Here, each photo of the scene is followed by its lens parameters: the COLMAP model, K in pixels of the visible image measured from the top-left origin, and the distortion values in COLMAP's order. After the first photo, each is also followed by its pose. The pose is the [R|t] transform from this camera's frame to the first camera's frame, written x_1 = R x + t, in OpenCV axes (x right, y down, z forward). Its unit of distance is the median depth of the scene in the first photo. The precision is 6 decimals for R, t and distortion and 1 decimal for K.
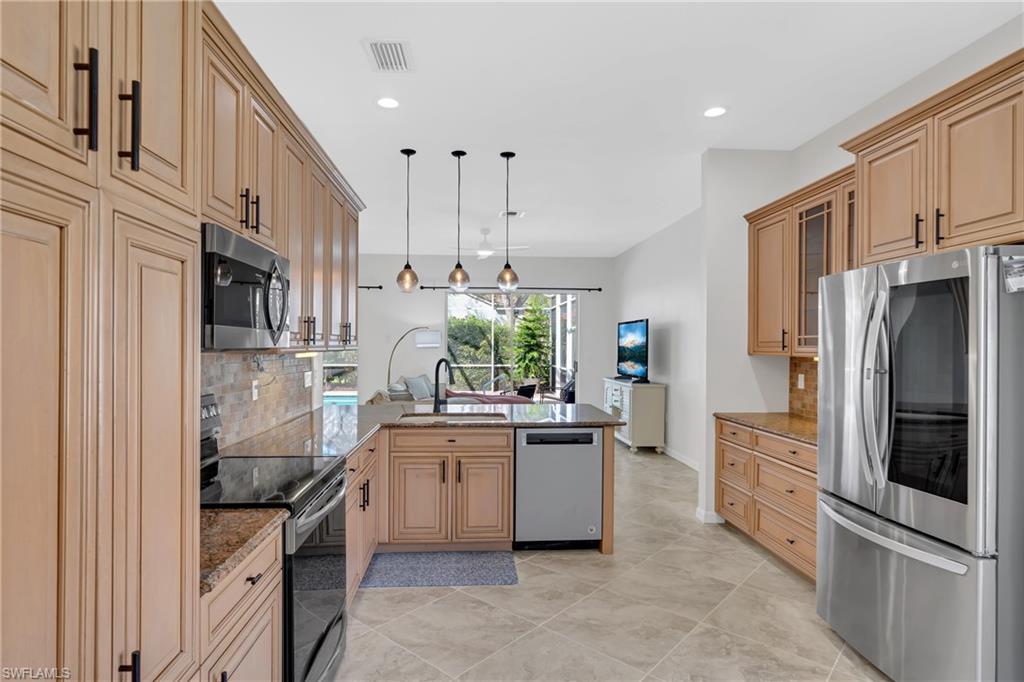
lens RADIAL K [[545.6, 0, 519.8], [0, 545.6, 346.0], [0, 0, 1]] dist [0.000824, -0.000586]
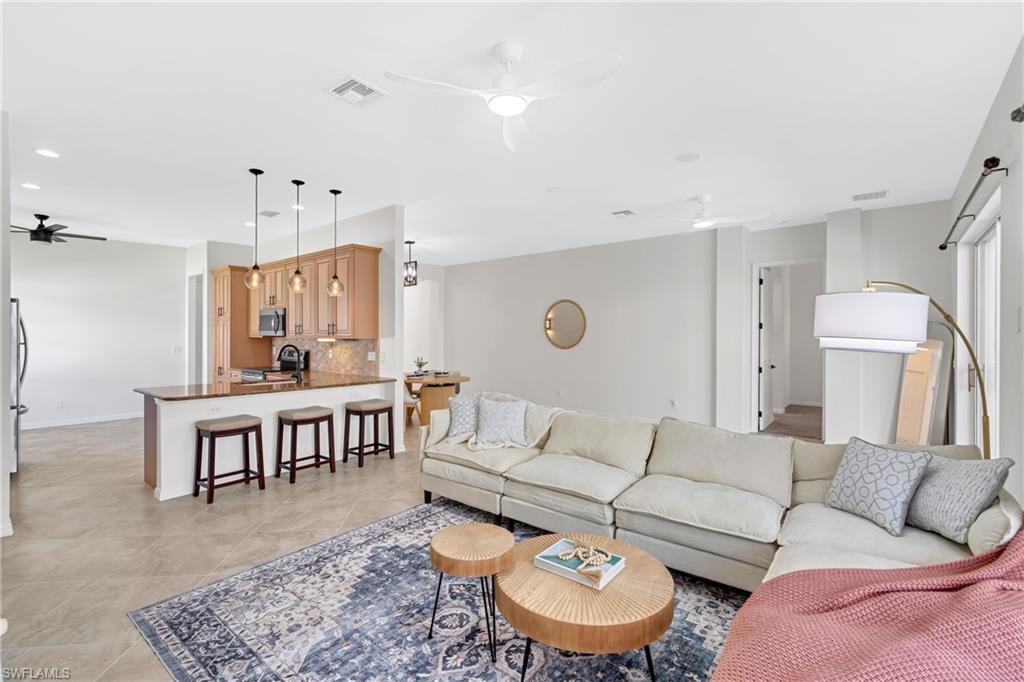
lens RADIAL K [[470.2, 0, 503.2], [0, 470.2, 334.2], [0, 0, 1]] dist [-0.000477, 0.000182]
pose [[-0.719984, -0.007319, -0.693952, 0.301075], [-0.006737, 0.999971, -0.003558, -0.004037], [0.693958, 0.002113, -0.720012, 2.190045]]
